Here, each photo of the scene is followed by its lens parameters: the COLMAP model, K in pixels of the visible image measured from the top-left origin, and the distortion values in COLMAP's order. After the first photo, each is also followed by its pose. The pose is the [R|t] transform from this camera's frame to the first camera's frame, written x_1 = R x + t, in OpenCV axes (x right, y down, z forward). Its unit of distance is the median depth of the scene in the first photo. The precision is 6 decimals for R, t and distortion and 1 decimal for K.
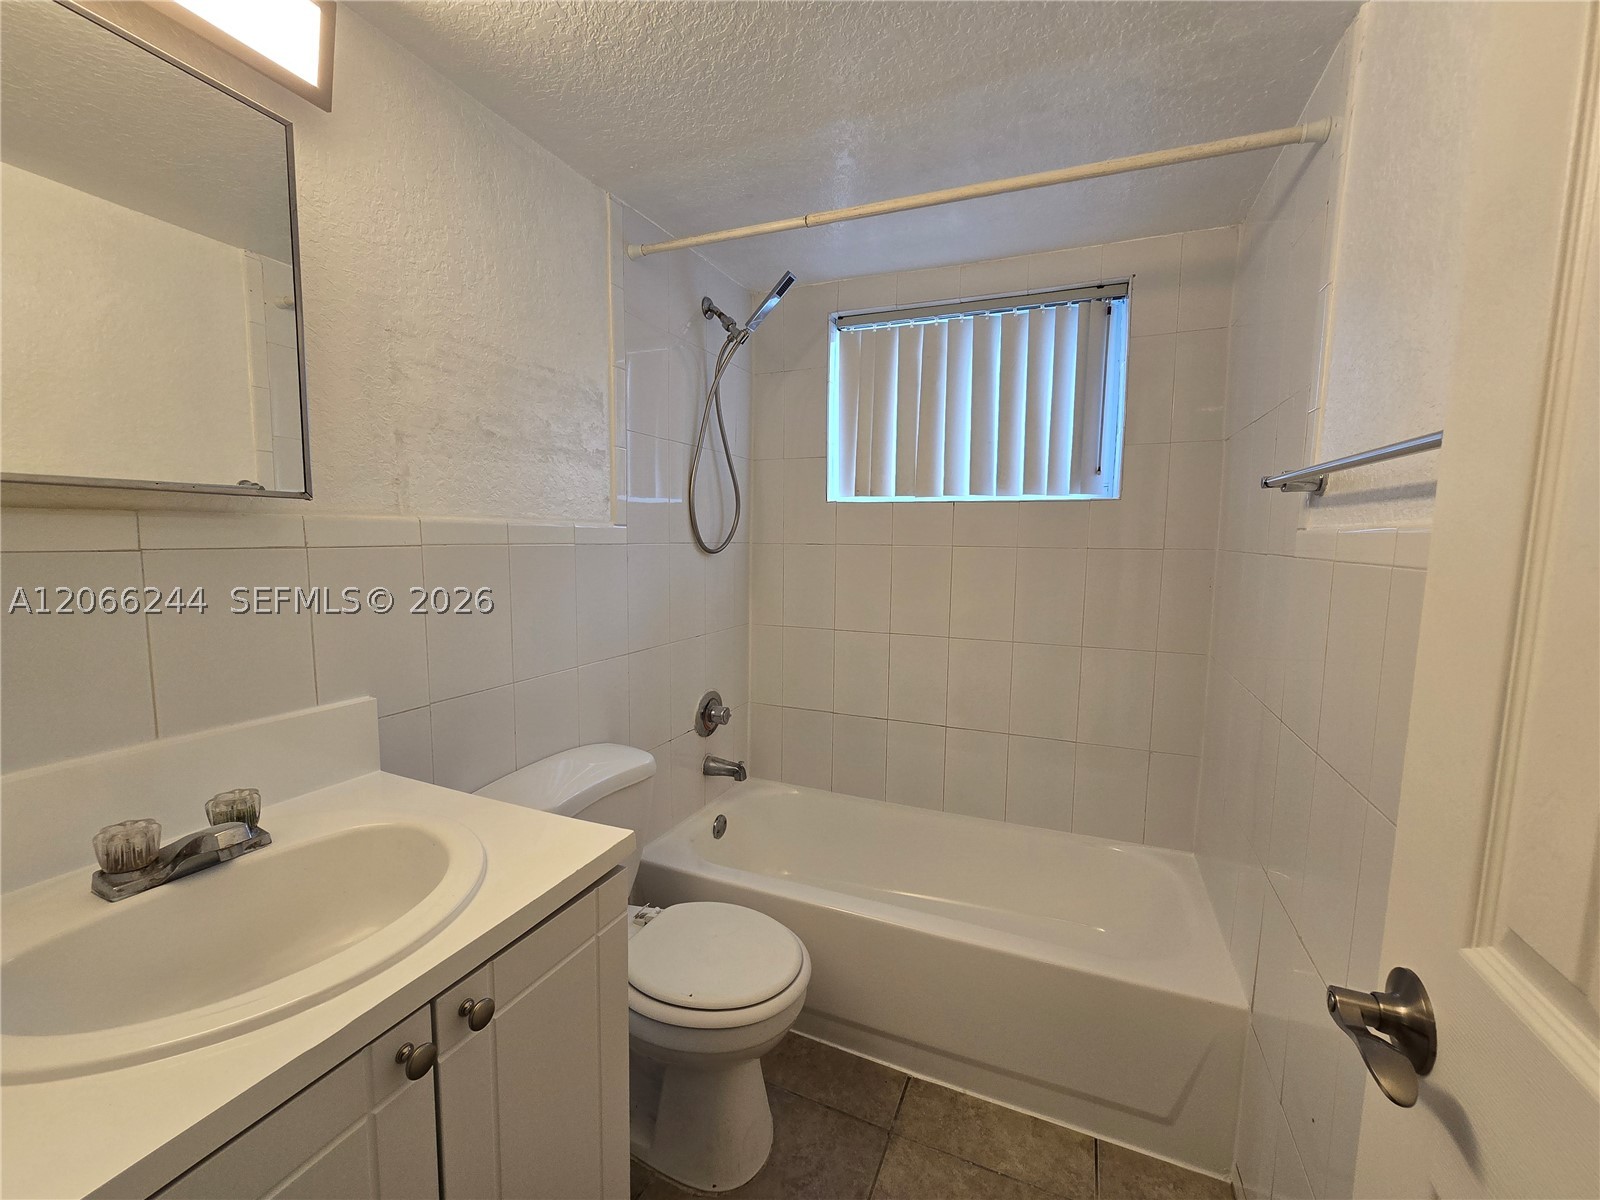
lens RADIAL K [[655.3, 0, 797.6], [0, 655.3, 601.0], [0, 0, 1]] dist [0.007029, -0.000486]
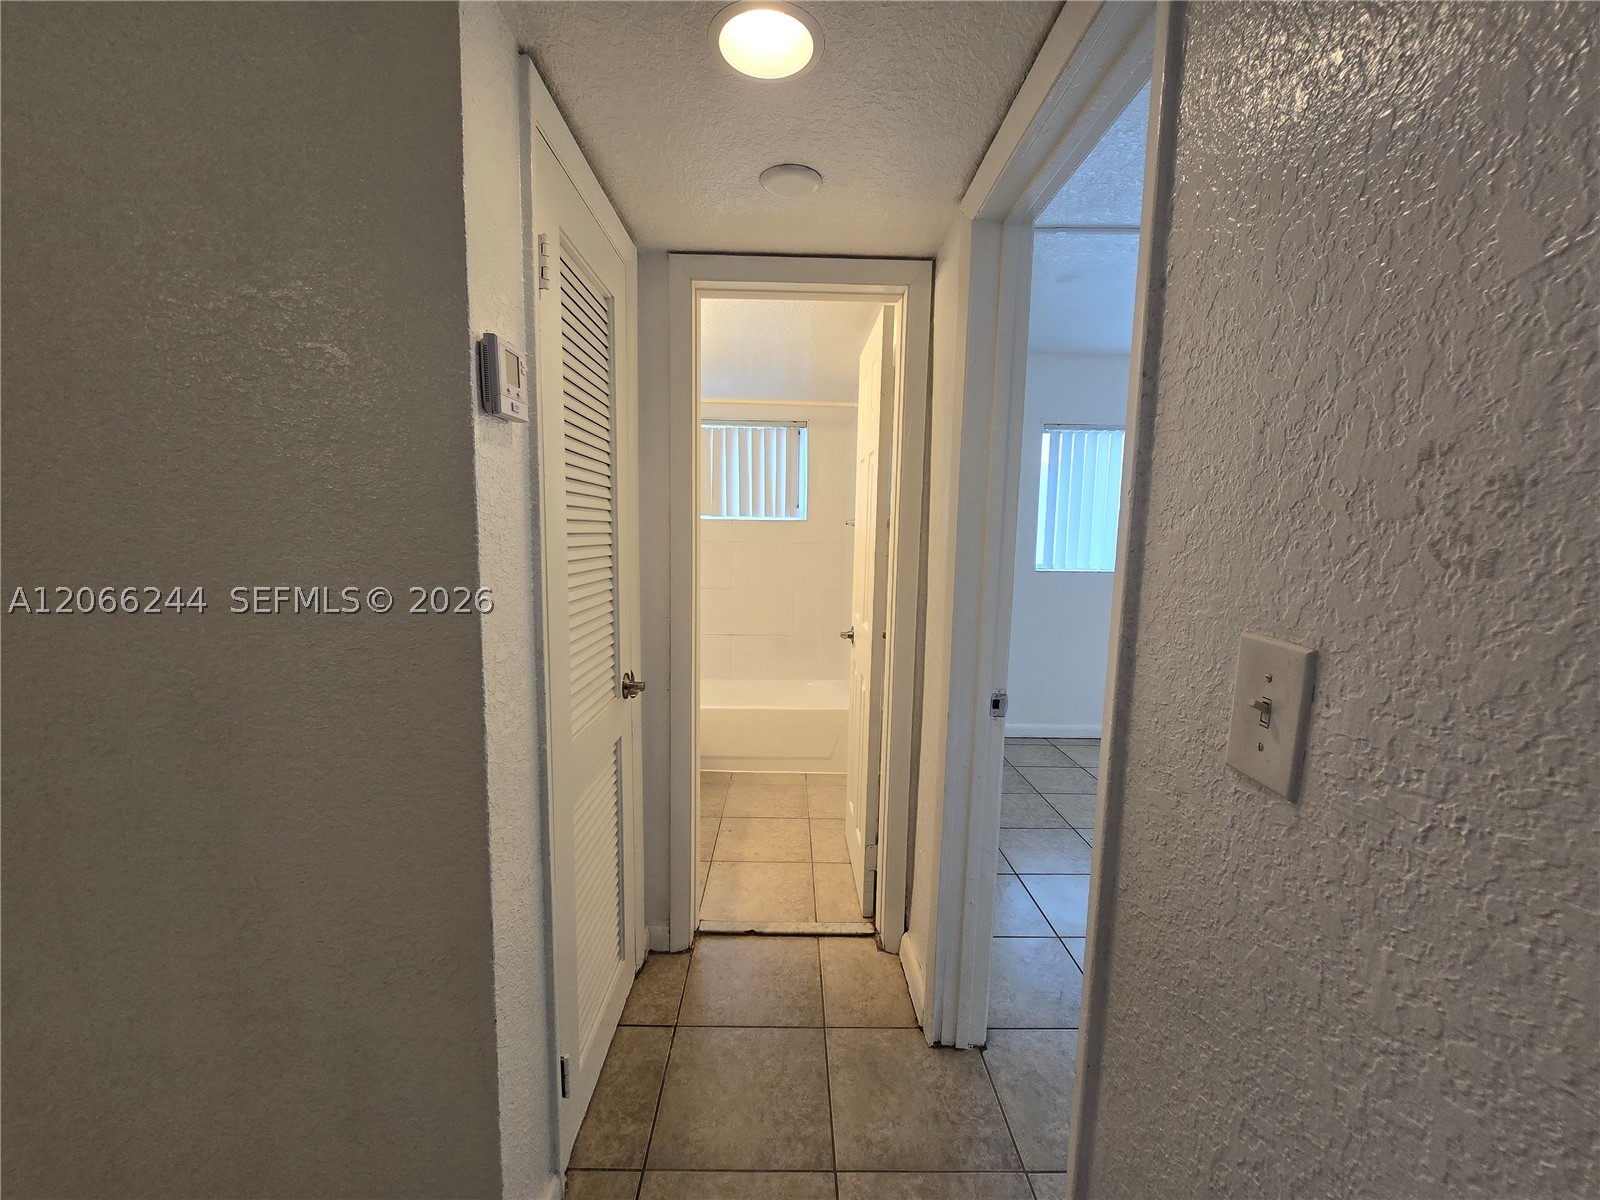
lens RADIAL K [[655.3, 0, 798.8], [0, 655.3, 606.2], [0, 0, 1]] dist [0.007029, -0.000486]
pose [[0.918031, -0.039022, 0.394584, -0.381647], [0.031533, 0.999179, 0.025450, 0.068809], [-0.395253, -0.010922, 0.918507, -0.940319]]
